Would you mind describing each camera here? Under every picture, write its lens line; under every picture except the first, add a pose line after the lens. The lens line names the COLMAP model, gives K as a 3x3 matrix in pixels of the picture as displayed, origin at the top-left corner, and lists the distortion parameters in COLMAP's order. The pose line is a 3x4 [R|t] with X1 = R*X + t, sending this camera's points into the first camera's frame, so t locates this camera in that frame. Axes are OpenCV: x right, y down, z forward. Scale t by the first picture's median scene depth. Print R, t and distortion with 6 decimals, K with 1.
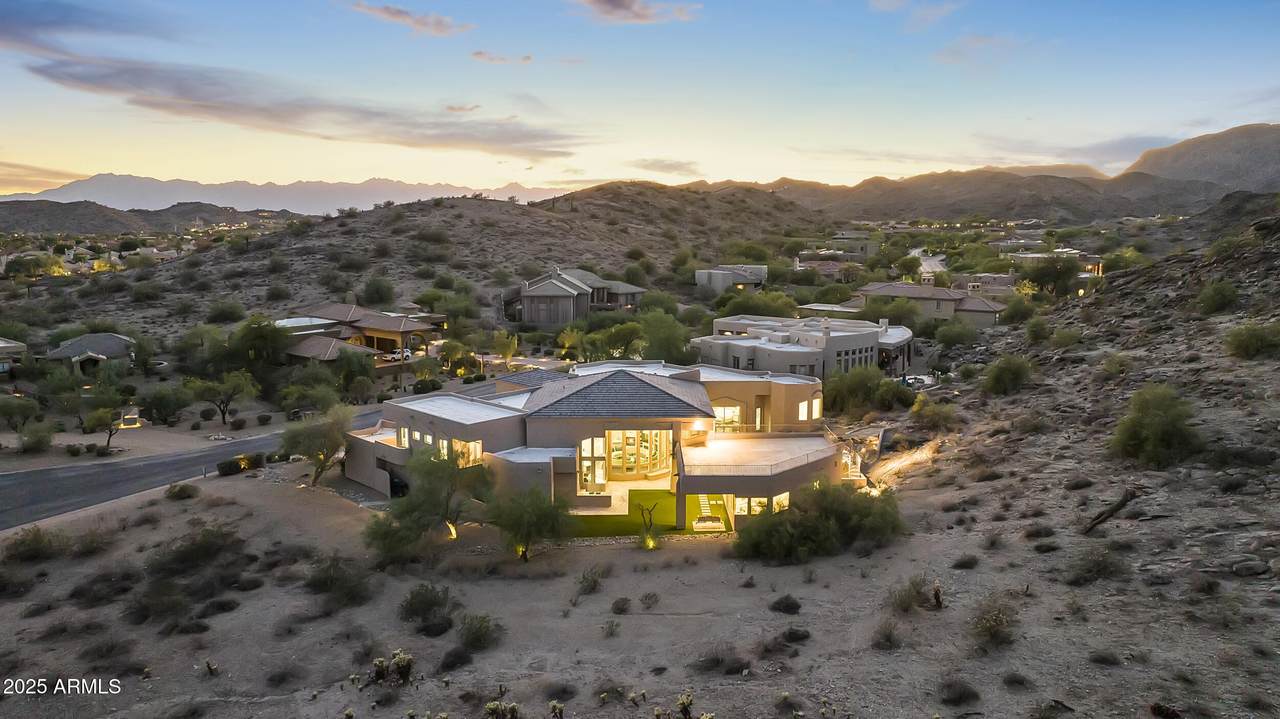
lens RADIAL K [[873.0, 0, 640.0], [0, 873.0, 359.5], [0, 0, 1]] dist [-0.007835, -0.001801]
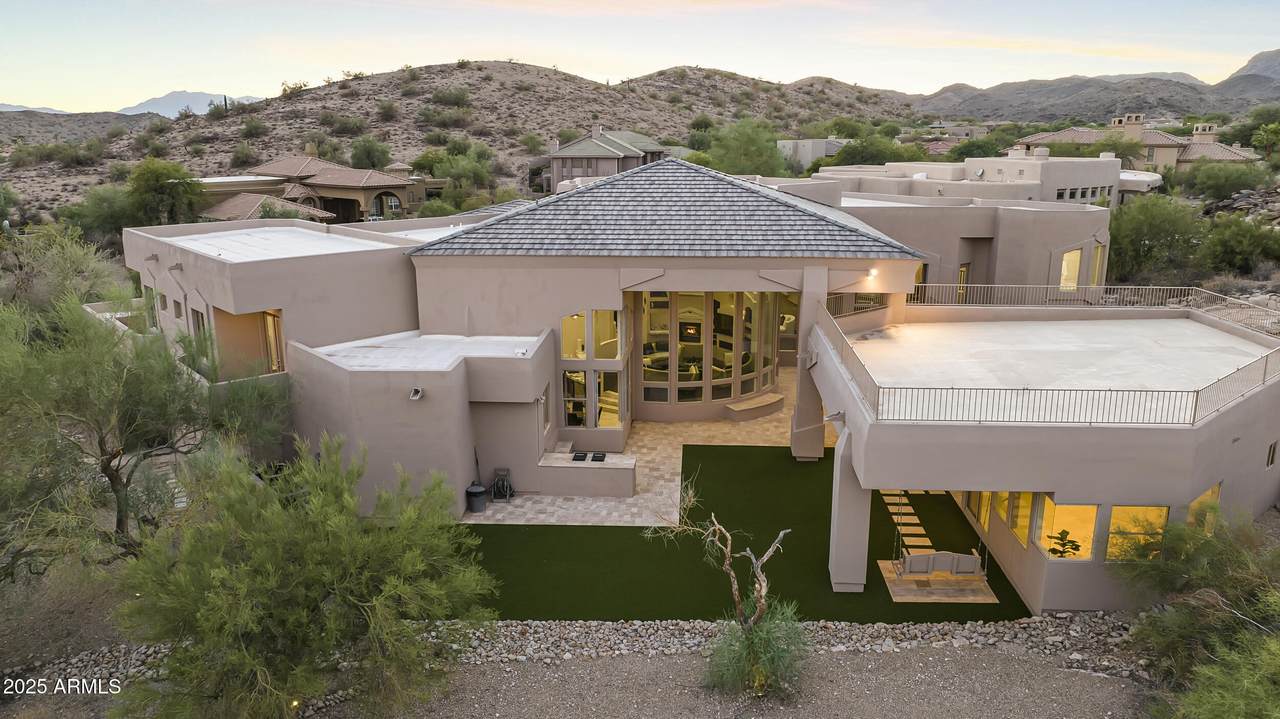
lens RADIAL K [[873.0, 0, 640.0], [0, 873.0, 359.5], [0, 0, 1]] dist [-0.007835, -0.001801]
pose [[0.997316, 0.012939, -0.072064, -0.001194], [-0.006078, 0.995495, 0.094619, 0.022387], [0.072964, -0.093927, 0.992902, 0.187016]]
